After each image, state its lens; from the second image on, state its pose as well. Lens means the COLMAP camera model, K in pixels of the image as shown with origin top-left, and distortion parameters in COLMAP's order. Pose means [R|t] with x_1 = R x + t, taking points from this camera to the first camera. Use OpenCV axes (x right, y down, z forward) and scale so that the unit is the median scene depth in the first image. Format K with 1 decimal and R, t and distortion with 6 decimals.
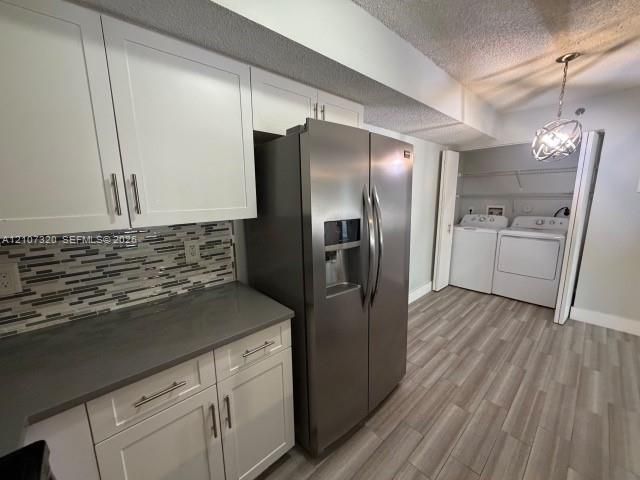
lens RADIAL K [[254.4, 0, 320.0], [0, 254.4, 240.0], [0, 0, 1]] dist [0.002370, 0.000243]
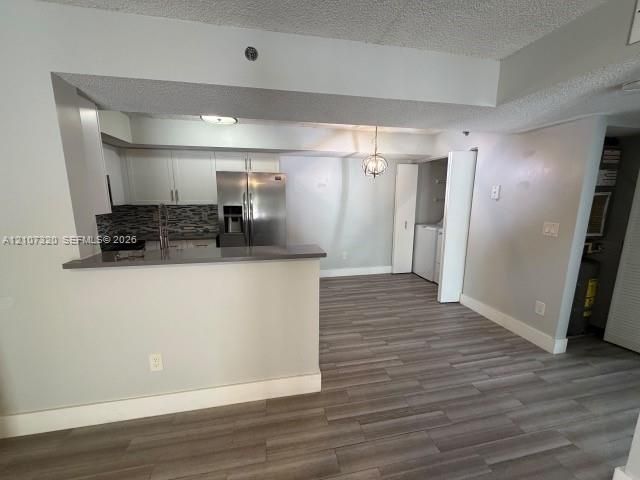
lens RADIAL K [[253.6, 0, 320.0], [0, 253.6, 240.0], [0, 0, 1]] dist [-0.002543, -0.000313]
pose [[0.862940, 0.102742, -0.494752, 1.668071], [-0.103195, 0.994308, 0.026489, 0.085370], [0.494657, 0.028198, 0.868630, -0.640546]]
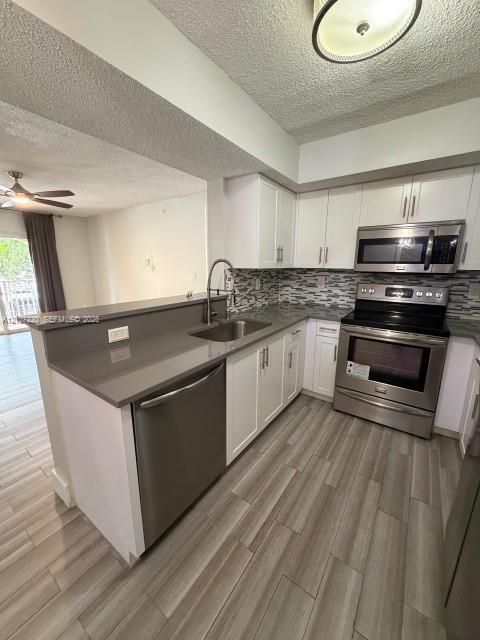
lens RADIAL K [[253.6, 0, 239.7], [0, 253.6, 317.9], [0, 0, 1]] dist [-0.002543, -0.000313]
pose [[-0.977332, 0.052234, -0.205170, 0.690824], [-0.029814, 0.925475, 0.377635, -0.153761], [0.209605, 0.375191, -0.902938, 1.086918]]
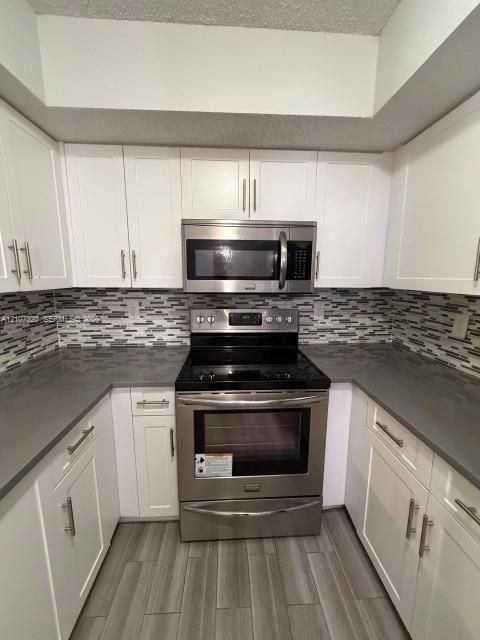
lens RADIAL K [[253.6, 0, 239.7], [0, 253.6, 317.9], [0, 0, 1]] dist [-0.002543, -0.000313]
pose [[-0.634934, 0.134567, -0.760757, 0.307636], [-0.133955, 0.950623, 0.279951, -0.061950], [0.760865, 0.279658, -0.585556, 0.516743]]
